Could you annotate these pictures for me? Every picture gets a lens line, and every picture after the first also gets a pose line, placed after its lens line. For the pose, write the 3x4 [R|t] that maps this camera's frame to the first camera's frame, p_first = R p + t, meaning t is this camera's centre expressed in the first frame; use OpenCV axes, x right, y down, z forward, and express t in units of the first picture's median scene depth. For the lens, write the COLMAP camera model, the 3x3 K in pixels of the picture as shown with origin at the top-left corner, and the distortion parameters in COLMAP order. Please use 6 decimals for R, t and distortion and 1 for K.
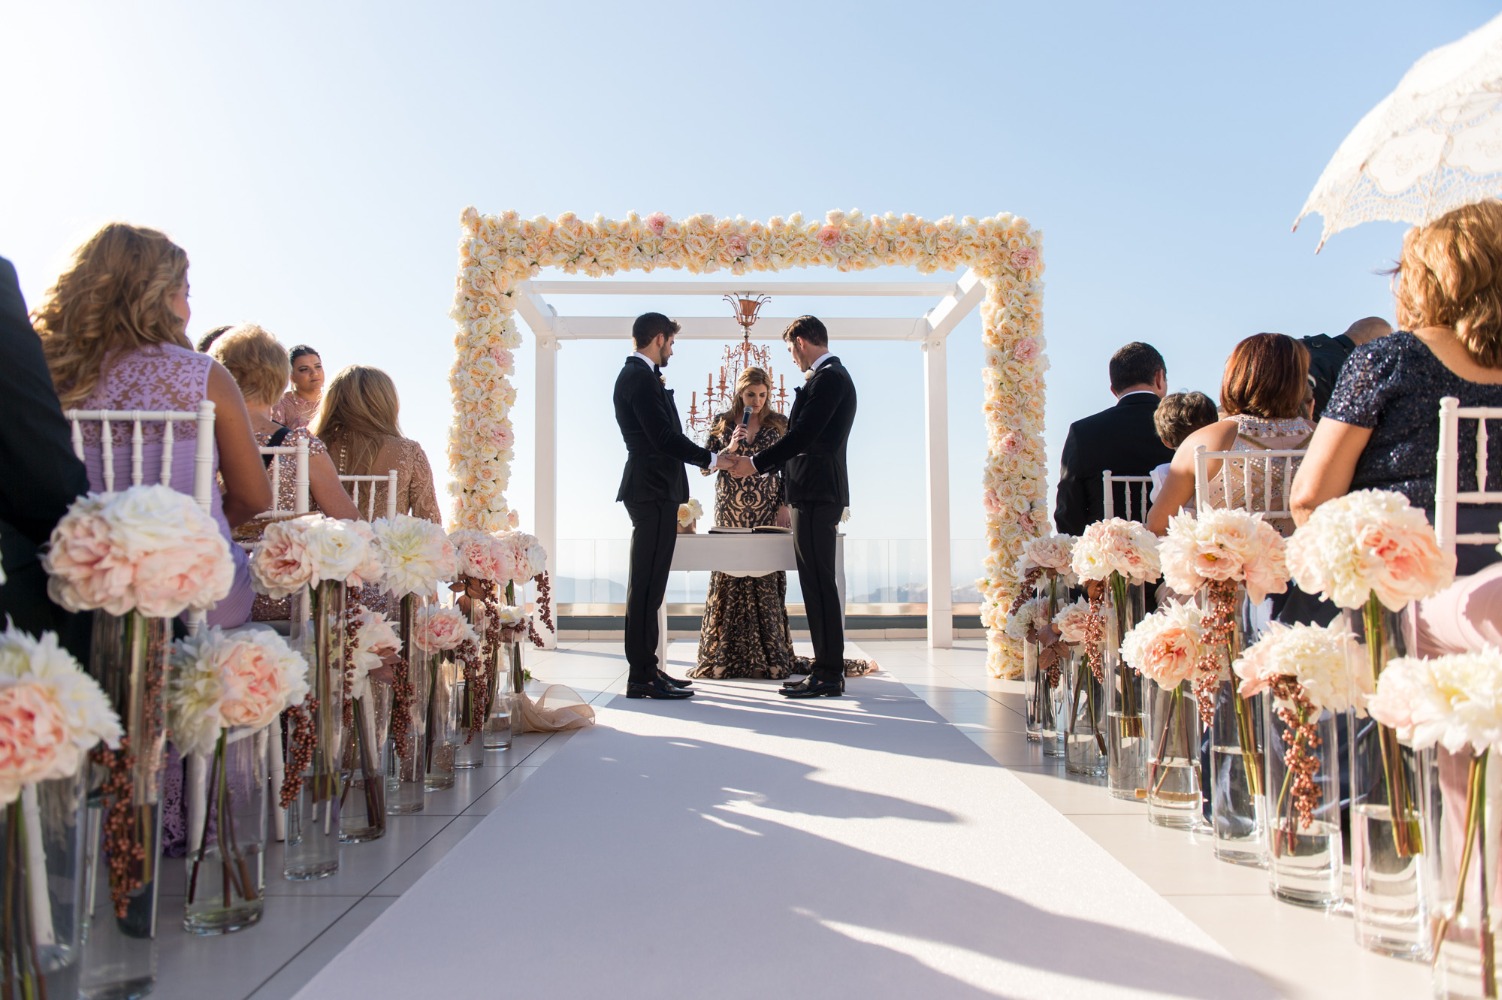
lens RADIAL K [[1136.4, 0, 752.3], [0, 1136.4, 486.5], [0, 0, 1]] dist [-0.004938, -0.000376]
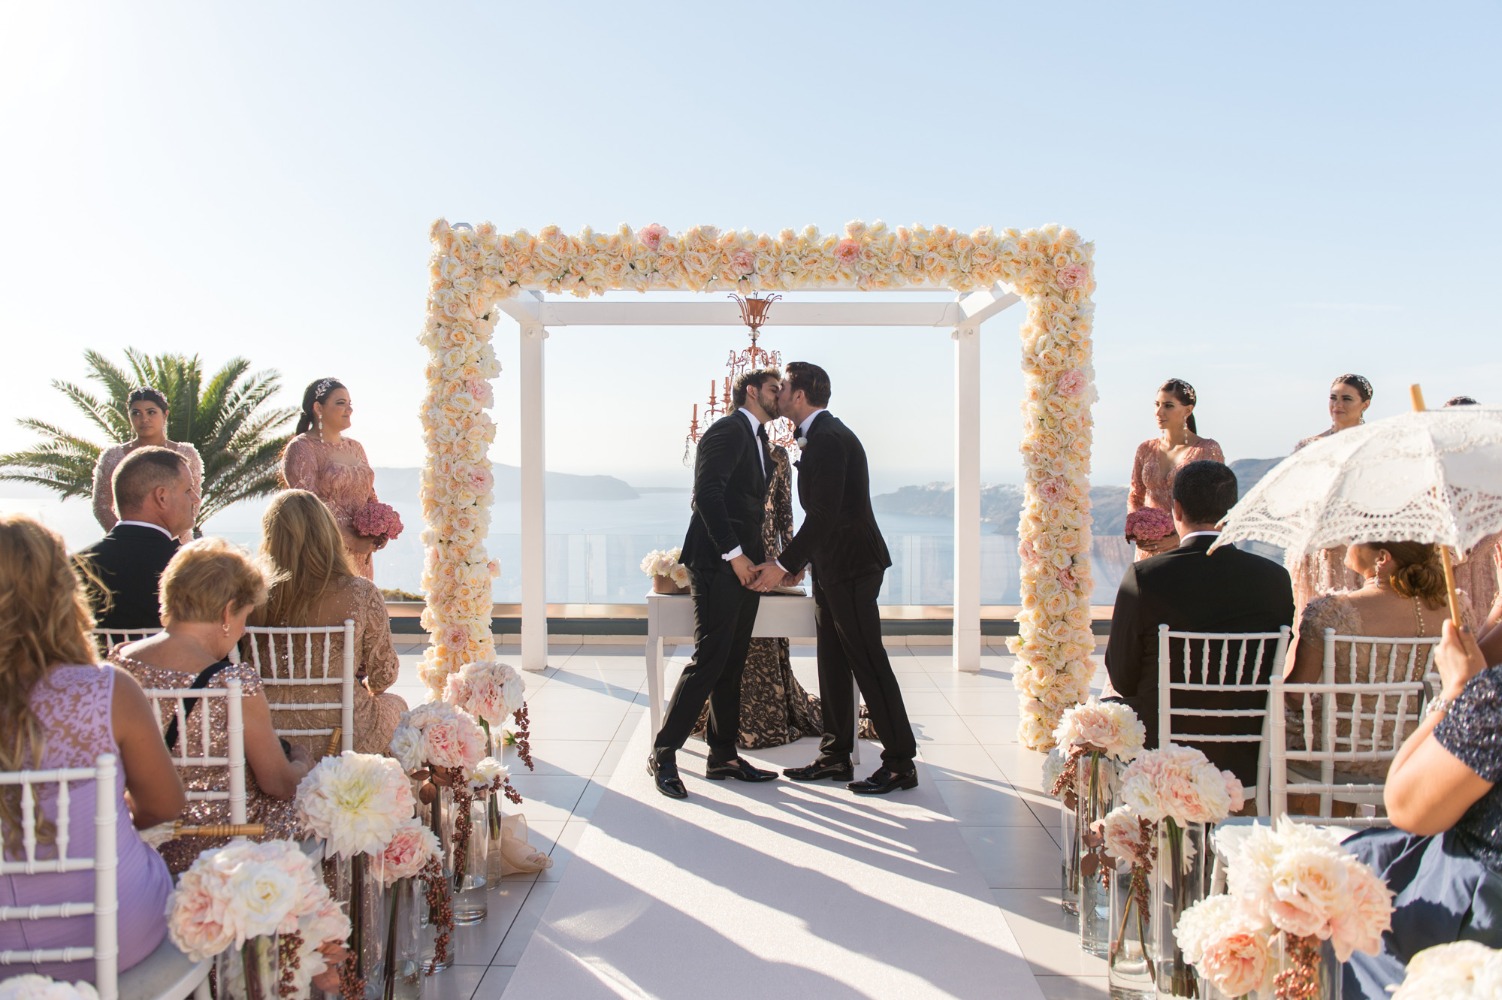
lens RADIAL K [[1217.2, 0, 721.3], [0, 1217.2, 455.9], [0, 0, 1]] dist [-0.002581, -0.005978]
pose [[0.999286, 0.004152, -0.037555, 0.006149], [-0.000810, 0.996071, 0.088554, -0.146749], [0.037775, -0.088460, 0.995363, 0.048982]]
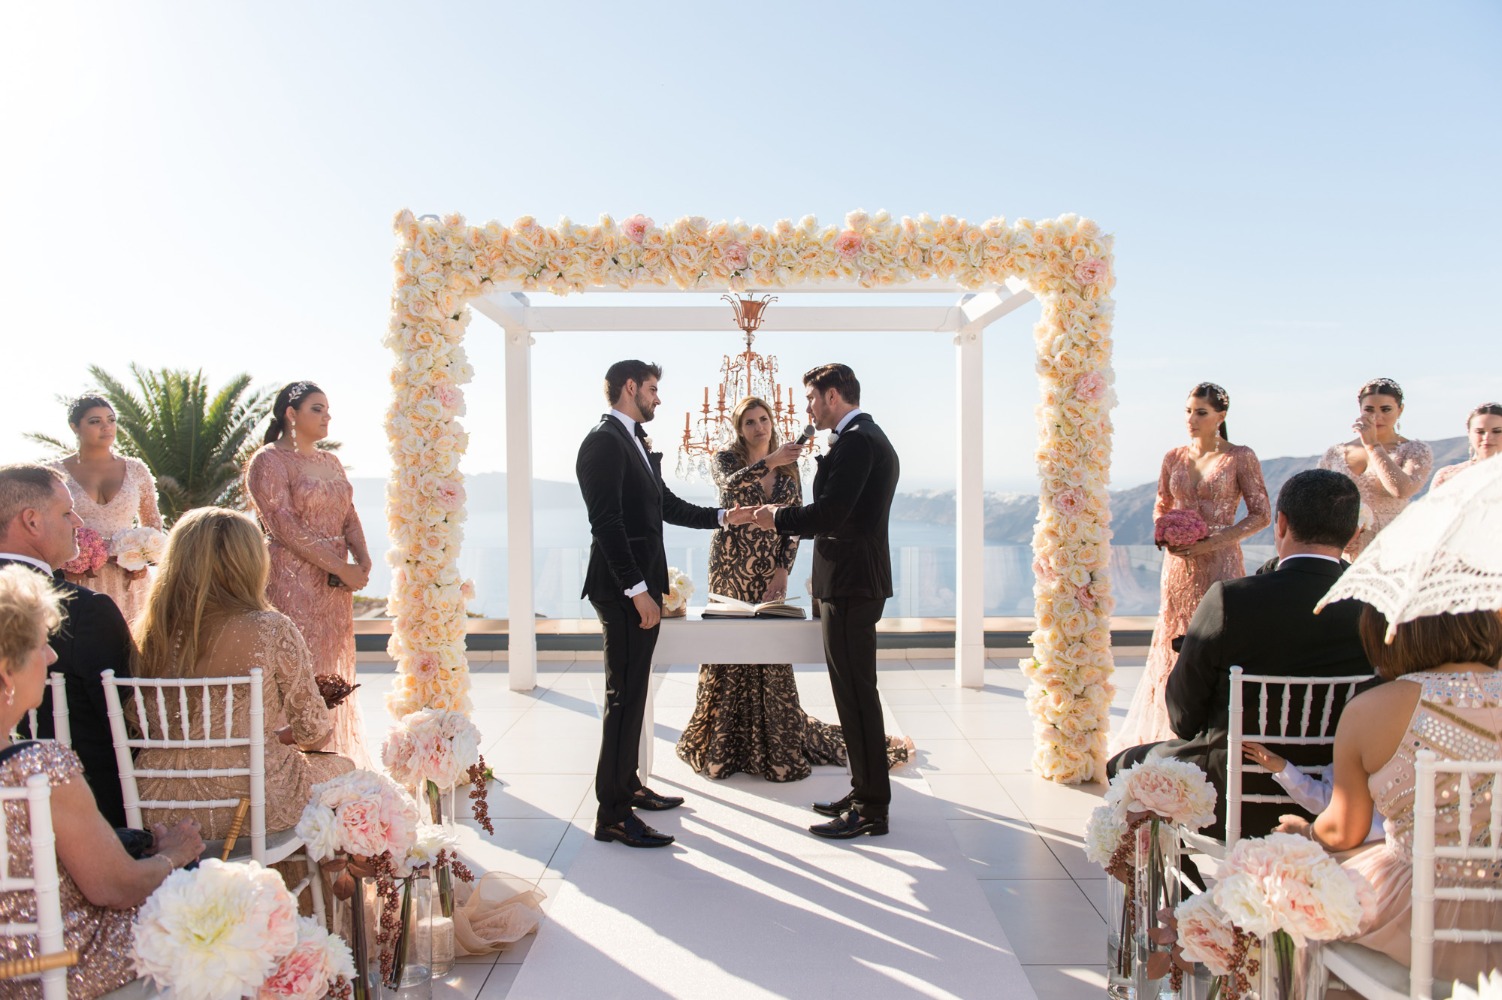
lens RADIAL K [[1112.7, 0, 750.0], [0, 1112.7, 480.5], [0, 0, 1]] dist [0.000361, -0.001674]
pose [[0.999917, -0.000613, -0.012904, 0.007310], [0.001921, 0.994825, 0.101585, -0.134226], [0.012775, -0.101601, 0.994743, 0.196450]]
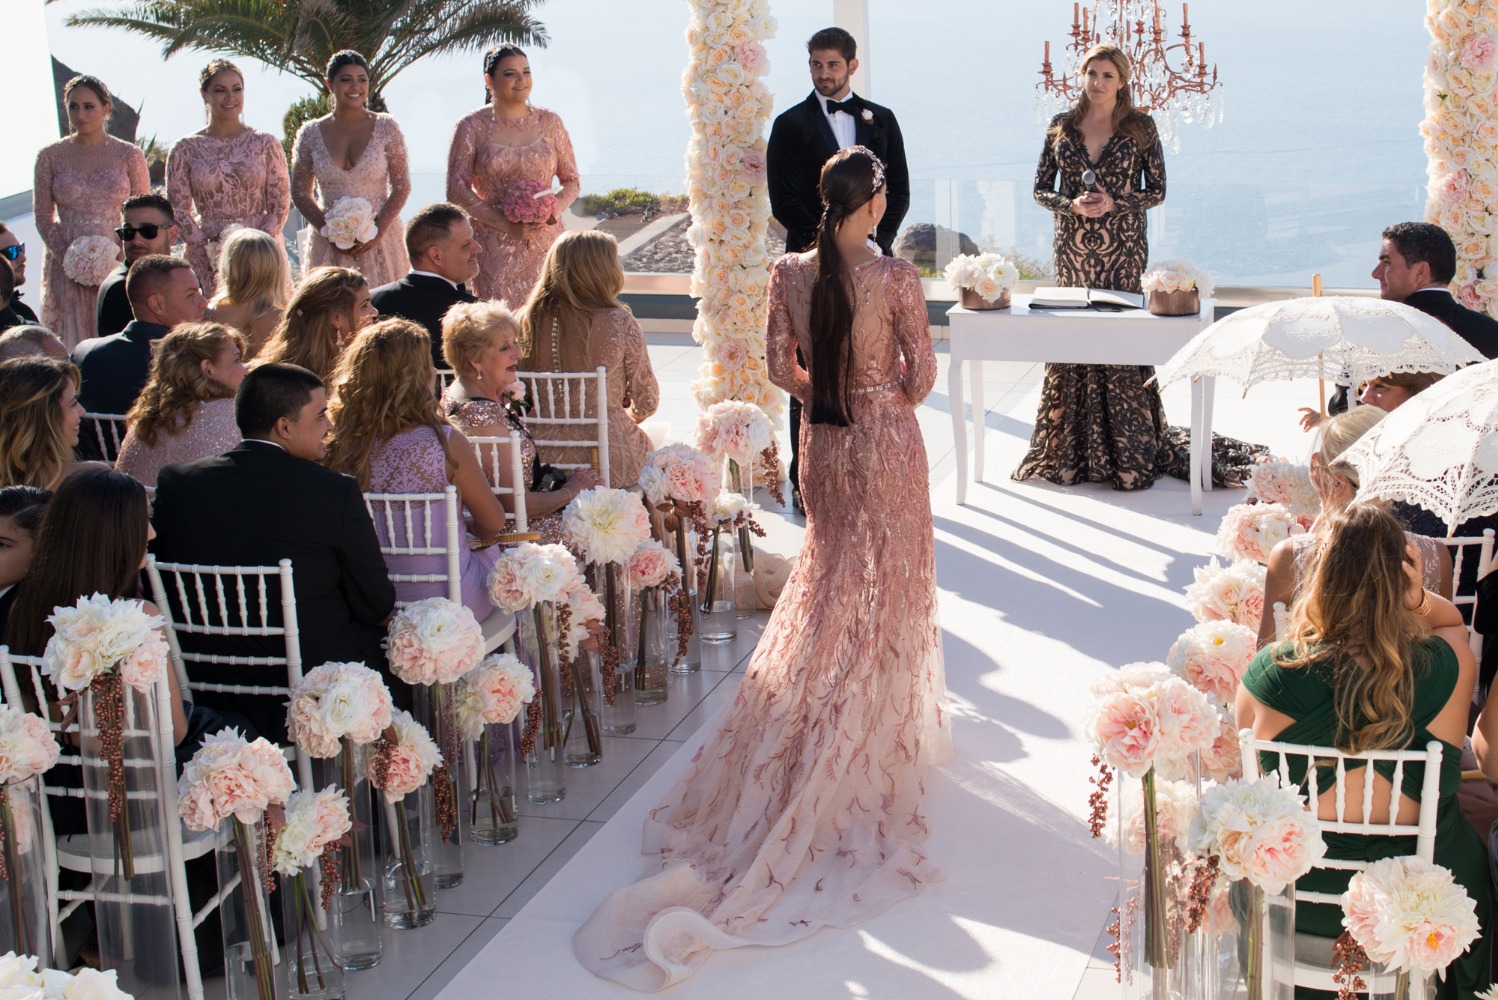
lens RADIAL K [[3158.5, 0, 749.0], [0, 3158.5, 500.0], [0, 0, 1]] dist [-0.062610, -0.562066]
pose [[0.954399, 0.044127, -0.295255, 0.389094], [0.054966, 0.946133, 0.319079, -0.490001], [0.293431, -0.320757, 0.900563, -0.916430]]
